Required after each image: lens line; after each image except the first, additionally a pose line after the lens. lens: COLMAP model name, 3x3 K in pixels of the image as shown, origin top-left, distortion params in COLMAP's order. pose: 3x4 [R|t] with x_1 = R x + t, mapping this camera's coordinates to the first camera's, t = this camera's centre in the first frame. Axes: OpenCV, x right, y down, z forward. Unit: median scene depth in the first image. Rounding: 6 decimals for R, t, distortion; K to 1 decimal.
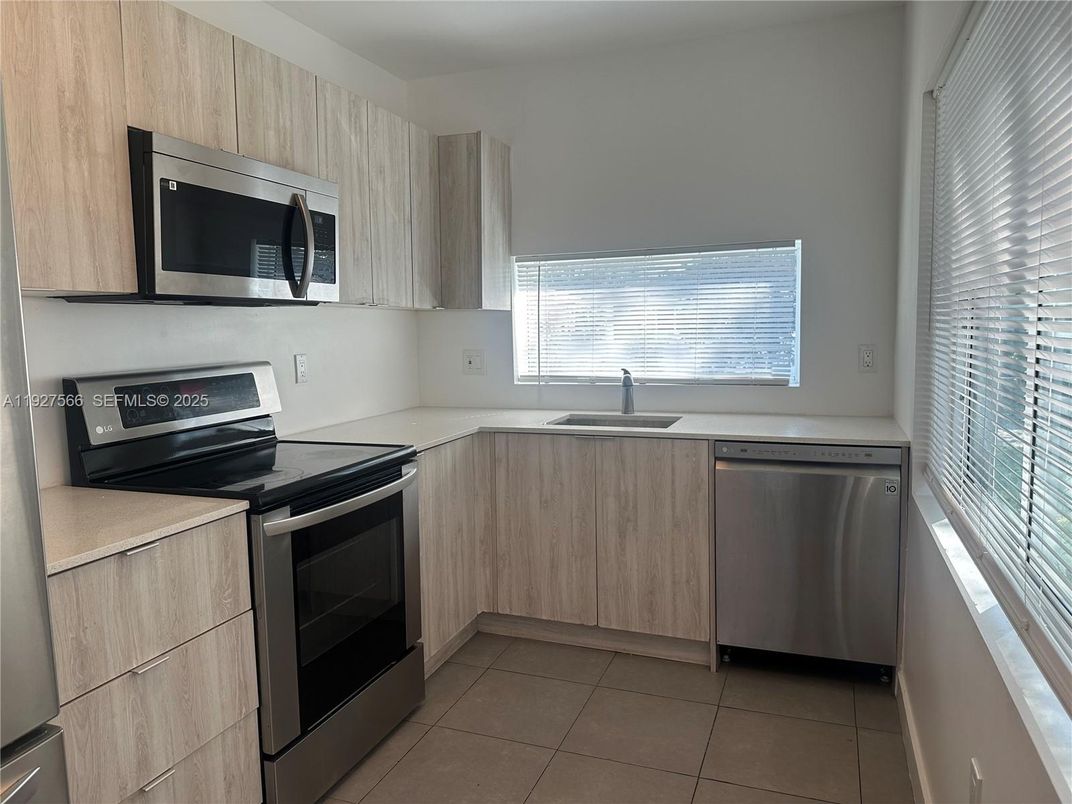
lens RADIAL K [[750.0, 0, 536.0], [0, 750.0, 402.0], [0, 0, 1]] dist [0.092265, -0.147252]
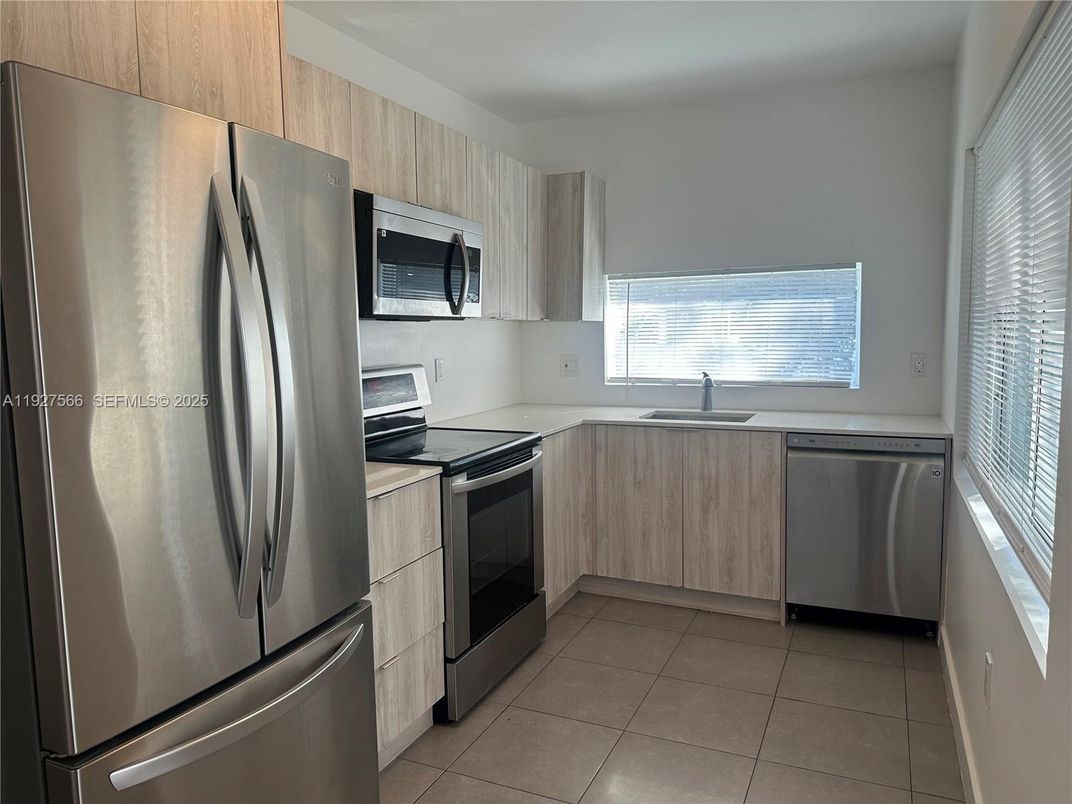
lens RADIAL K [[750.0, 0, 536.0], [0, 750.0, 402.0], [0, 0, 1]] dist [0.092265, -0.147252]
pose [[0.998060, 0.011507, -0.061183, -0.090716], [-0.011738, 0.999925, -0.003419, 0.011527], [0.061139, 0.004131, 0.998121, -0.233619]]
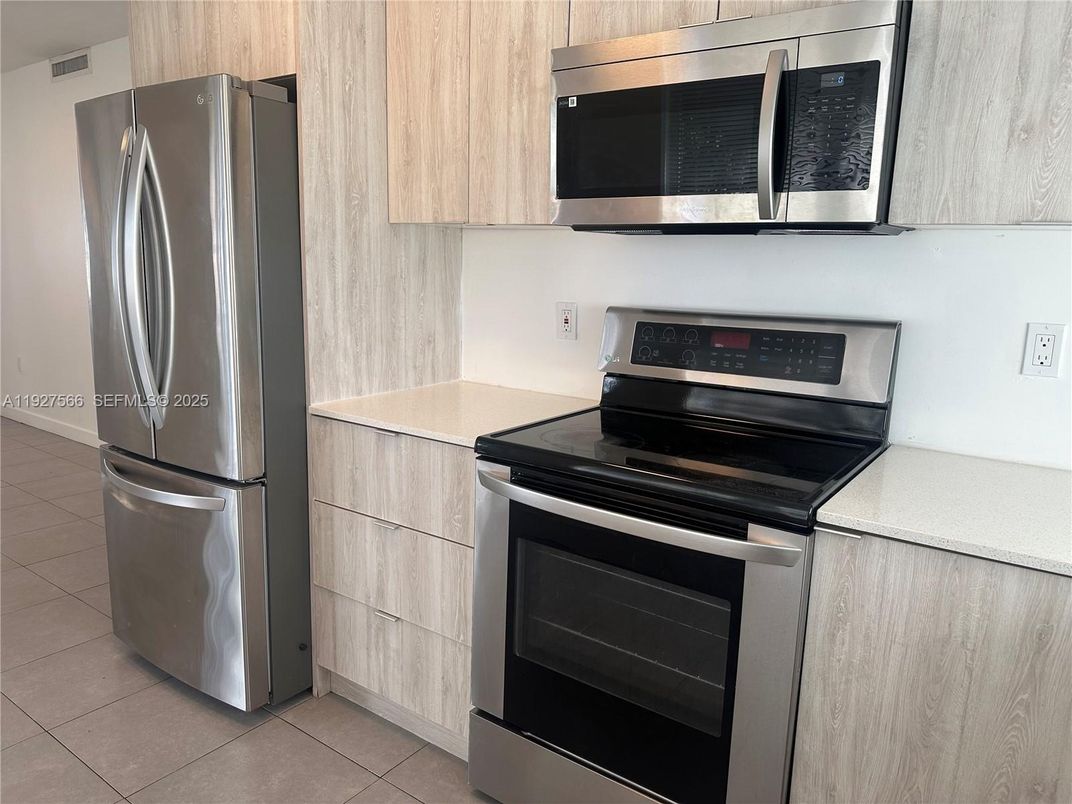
lens RADIAL K [[750.0, 0, 536.0], [0, 750.0, 402.0], [0, 0, 1]] dist [0.092265, -0.147252]
pose [[-0.262138, 0.188166, -0.946508, 0.343469], [-0.123756, 0.966153, 0.226347, -0.098379], [0.957062, 0.176470, -0.229979, 0.893989]]
